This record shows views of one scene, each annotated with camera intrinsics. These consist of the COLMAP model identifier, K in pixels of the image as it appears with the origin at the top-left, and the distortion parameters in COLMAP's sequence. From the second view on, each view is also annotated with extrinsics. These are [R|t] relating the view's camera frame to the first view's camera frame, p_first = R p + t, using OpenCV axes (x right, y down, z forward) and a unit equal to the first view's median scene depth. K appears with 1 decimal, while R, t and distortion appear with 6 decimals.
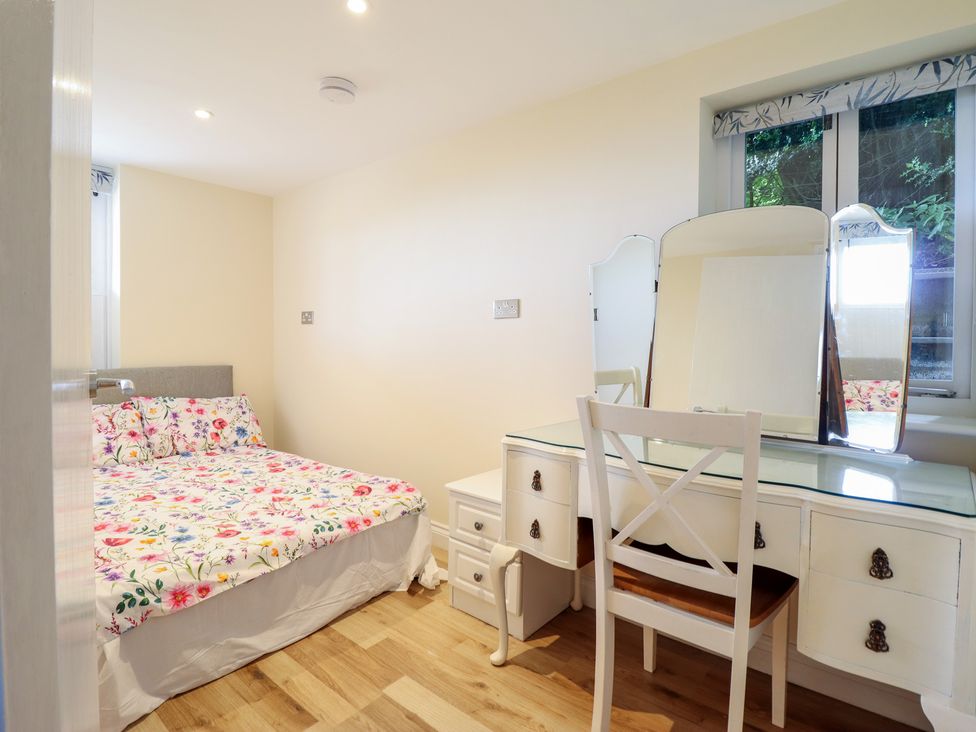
lens RADIAL K [[517.8, 0, 486.4], [0, 517.8, 351.7], [0, 0, 1]] dist [-0.000926, -0.014696]
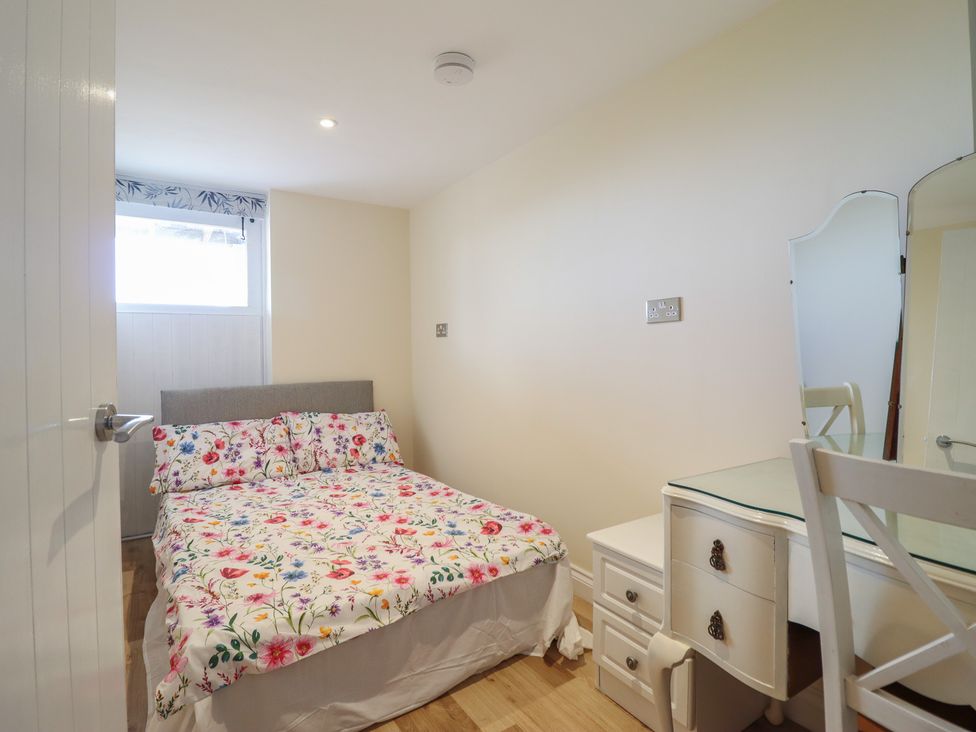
lens RADIAL K [[517.8, 0, 486.4], [0, 517.8, 351.7], [0, 0, 1]] dist [-0.000926, -0.014696]
pose [[0.959784, -0.020188, -0.280013, -0.000057], [0.014599, 0.999651, -0.022030, -0.007151], [0.280360, 0.017056, 0.959743, 0.186601]]
